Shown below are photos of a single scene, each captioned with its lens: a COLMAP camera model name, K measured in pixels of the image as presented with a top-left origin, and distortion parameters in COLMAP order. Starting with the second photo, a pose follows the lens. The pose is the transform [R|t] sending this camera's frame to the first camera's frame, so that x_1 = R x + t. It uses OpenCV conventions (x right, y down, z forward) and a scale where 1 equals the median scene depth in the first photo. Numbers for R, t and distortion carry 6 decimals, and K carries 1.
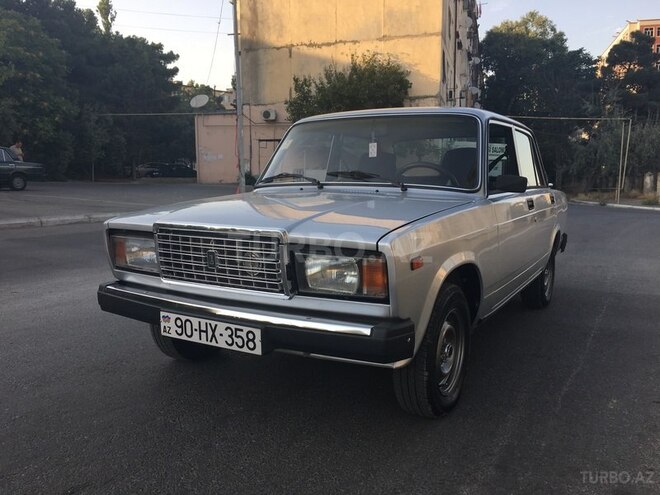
lens RADIAL K [[564.5, 0, 328.1], [0, 564.5, 244.9], [0, 0, 1]] dist [0.079871, -0.120763]
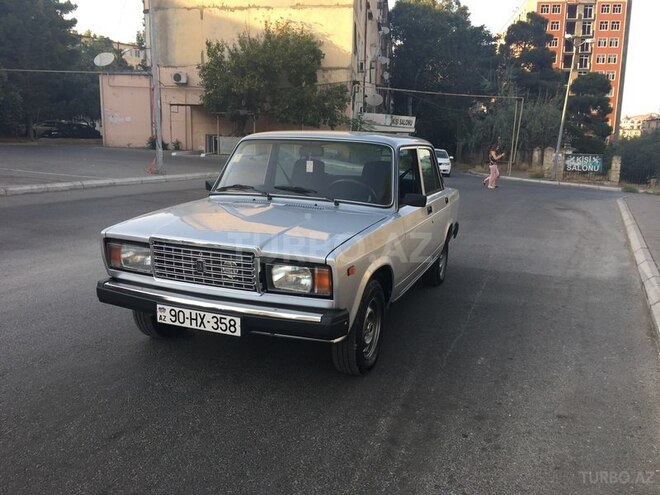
lens RADIAL K [[564.5, 0, 328.1], [0, 564.5, 244.9], [0, 0, 1]] dist [0.079871, -0.120763]
pose [[0.987365, -0.001821, 0.158452, -0.009411], [-0.008500, 0.997886, 0.064435, -0.009060], [-0.158235, -0.064968, 0.985262, -0.029296]]
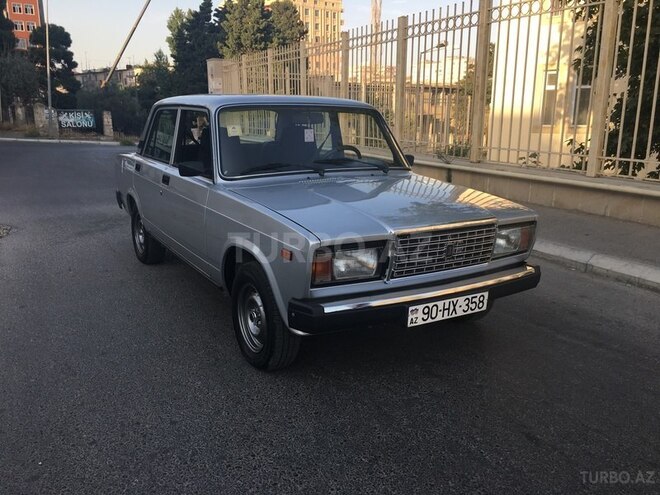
lens RADIAL K [[564.5, 0, 328.1], [0, 564.5, 244.9], [0, 0, 1]] dist [0.079871, -0.120763]
pose [[0.473965, -0.204256, 0.856526, -0.109275], [0.093942, 0.978902, 0.181455, -0.018572], [-0.875518, -0.005540, 0.483154, 0.050282]]
